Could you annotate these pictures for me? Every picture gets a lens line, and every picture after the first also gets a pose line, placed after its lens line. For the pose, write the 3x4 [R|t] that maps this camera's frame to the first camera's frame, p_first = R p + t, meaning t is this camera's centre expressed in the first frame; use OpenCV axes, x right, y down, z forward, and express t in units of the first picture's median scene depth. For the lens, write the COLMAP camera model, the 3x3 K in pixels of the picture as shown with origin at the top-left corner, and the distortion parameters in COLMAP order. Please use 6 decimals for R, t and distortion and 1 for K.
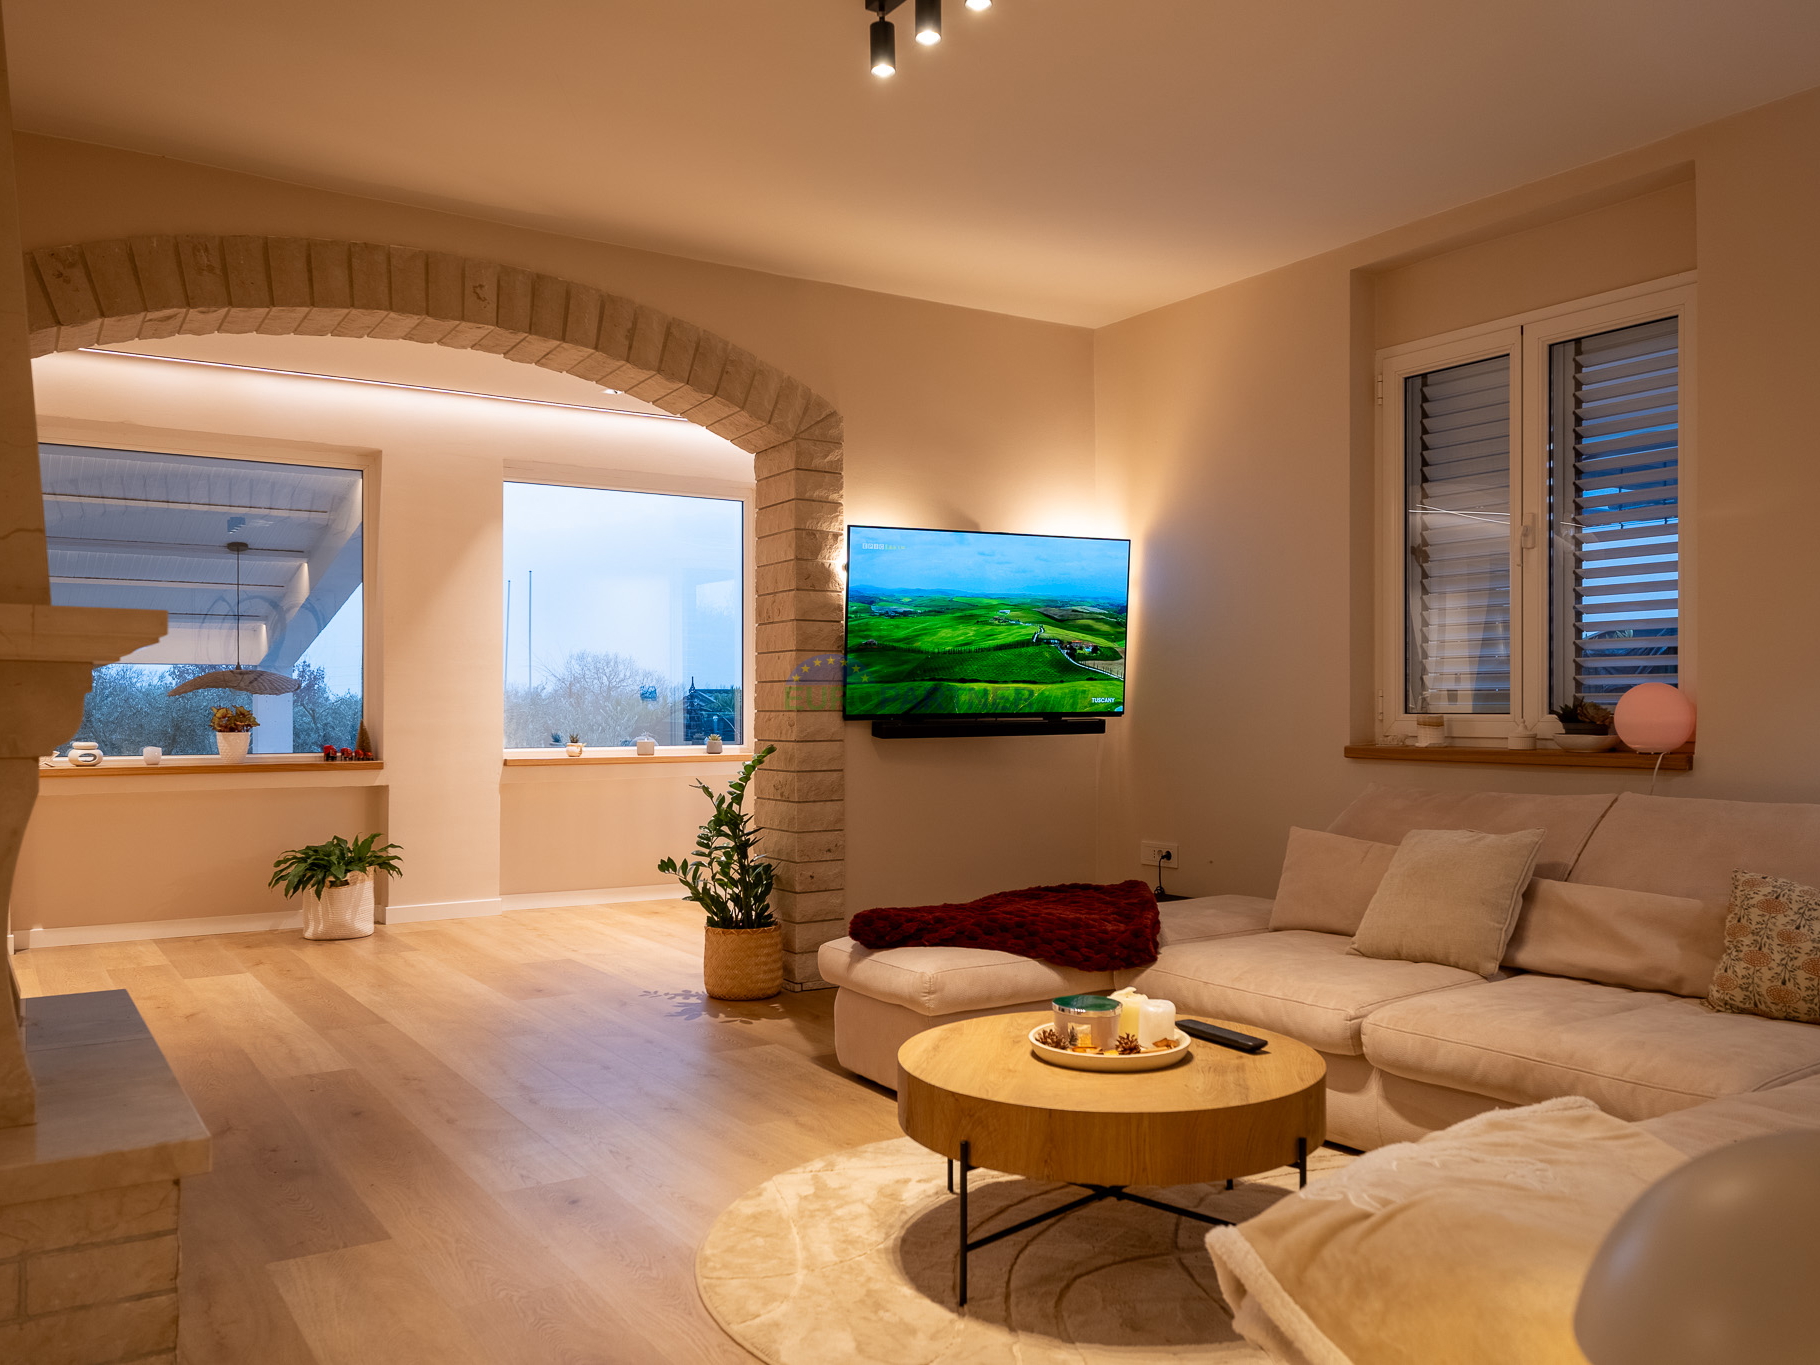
lens RADIAL K [[1508.1, 0, 910.0], [0, 1508.1, 682.5], [0, 0, 1]] dist [0.007112, 0.004242]
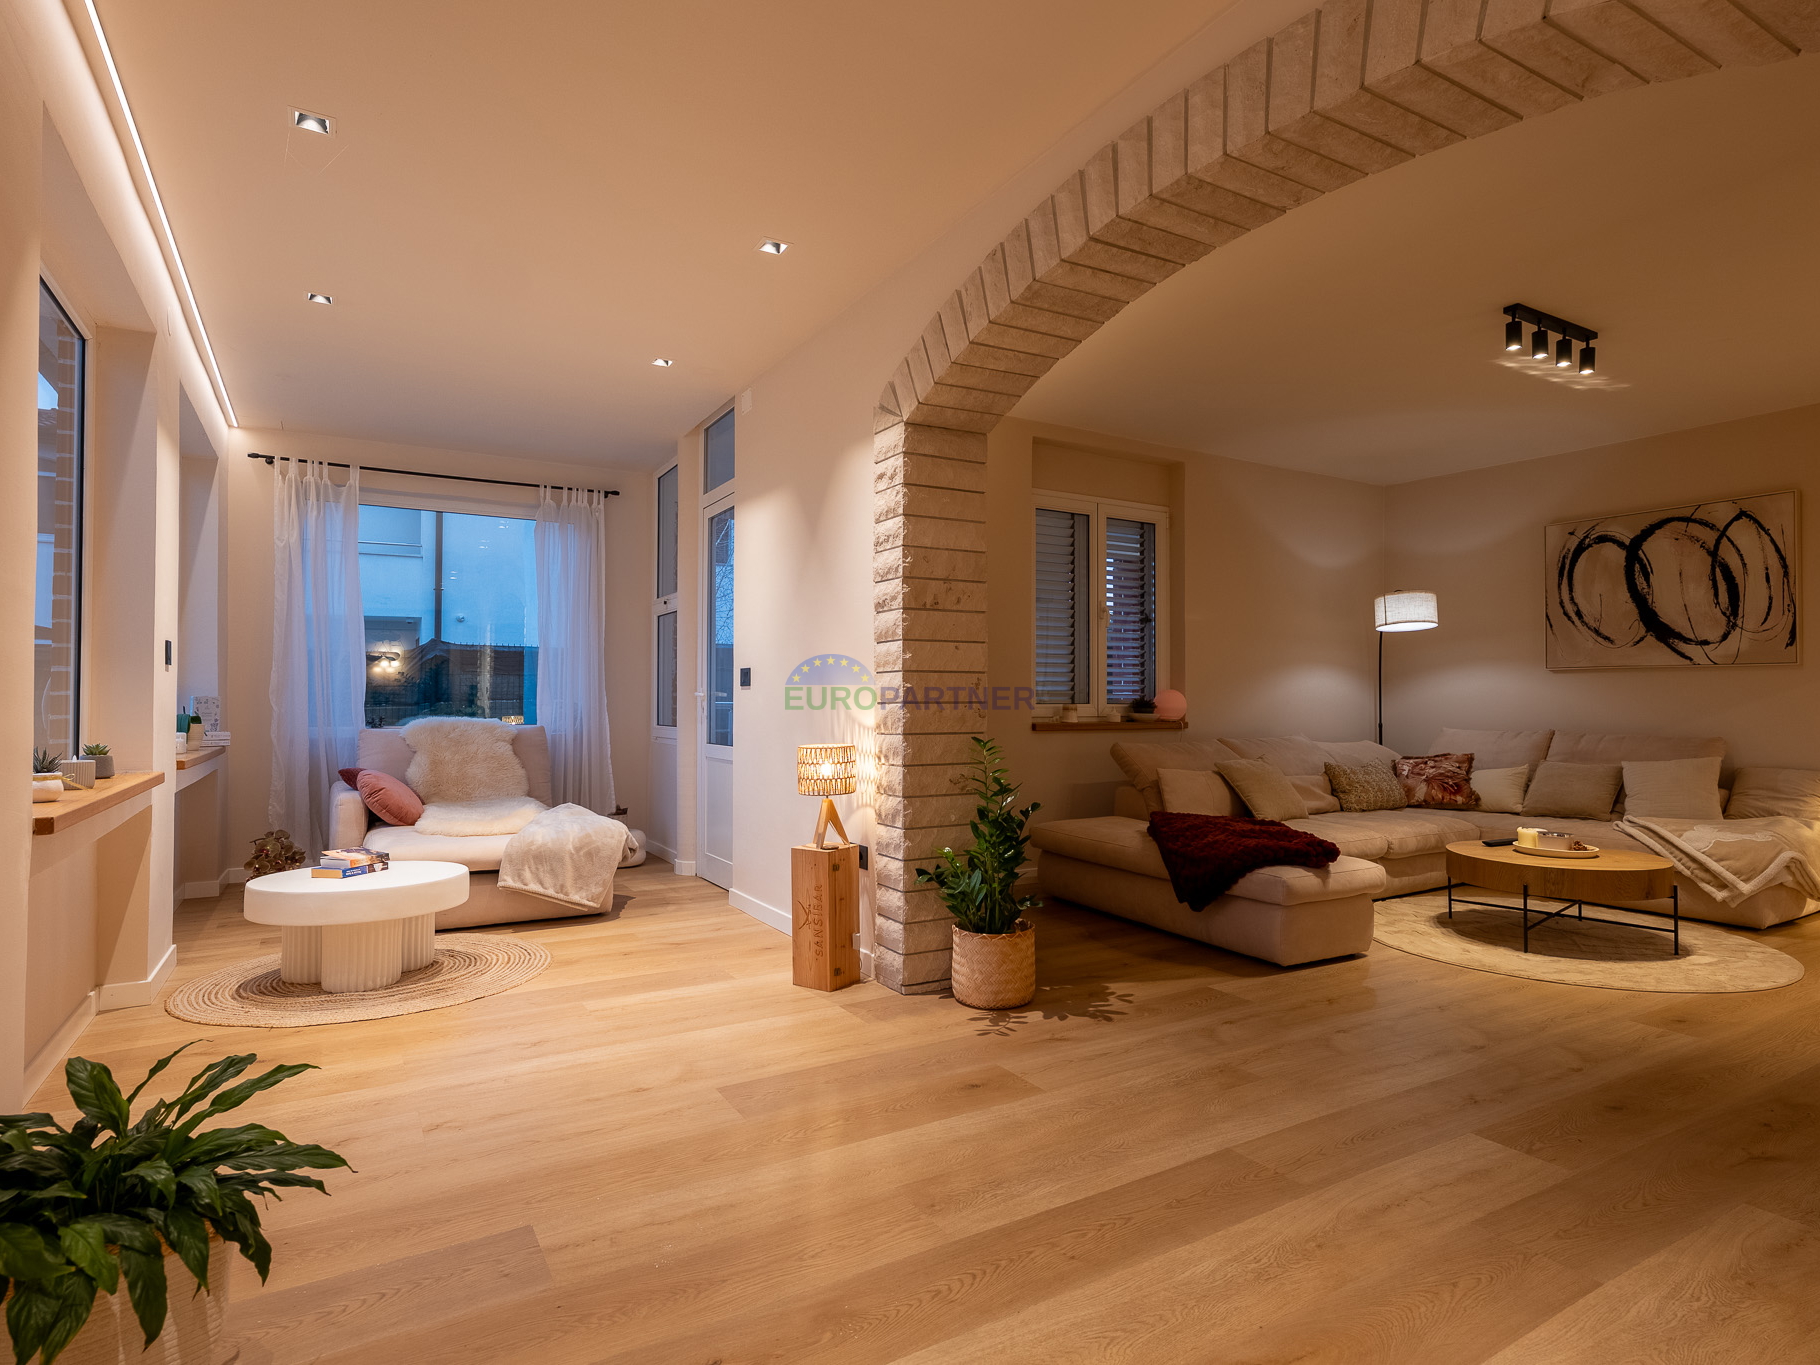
lens RADIAL K [[967.2, 0, 932.8], [0, 967.2, 688.3], [0, 0, 1]] dist [0.012511, -0.000345]
pose [[0.013752, 0.013885, 0.999809, -1.035680], [-0.019858, 0.999710, -0.013611, 0.026498], [-0.999708, -0.019667, 0.014024, 1.469849]]
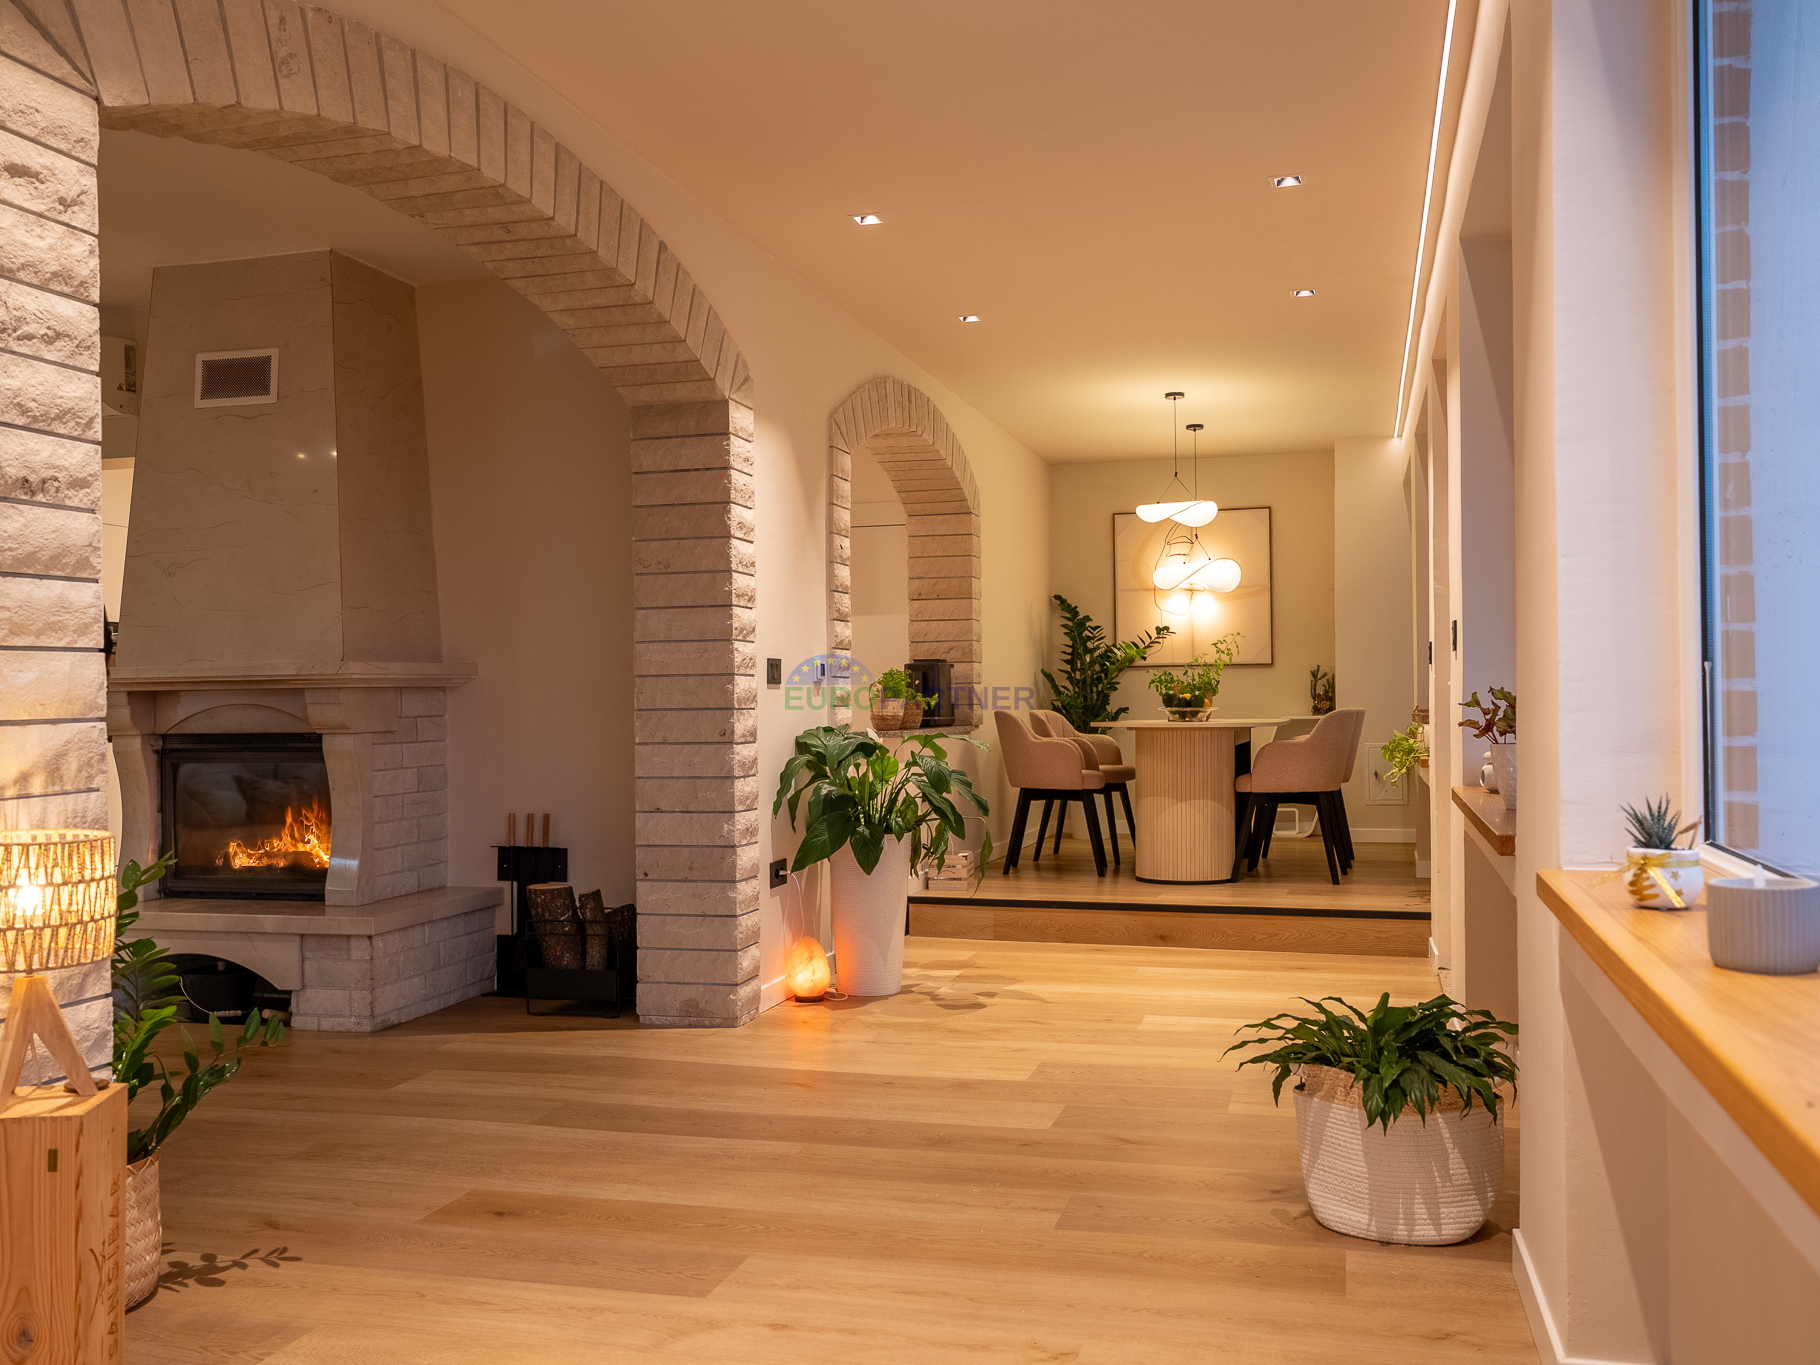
lens RADIAL K [[1510.9, 0, 972.2], [0, 1510.9, 700.9], [0, 0, 1]] dist [-0.006618, 0.006726]
pose [[-0.727338, 0.010436, -0.686200, 0.016099], [0.026092, 0.999582, -0.012454, 0.037275], [0.685784, -0.026963, -0.727306, 2.213852]]
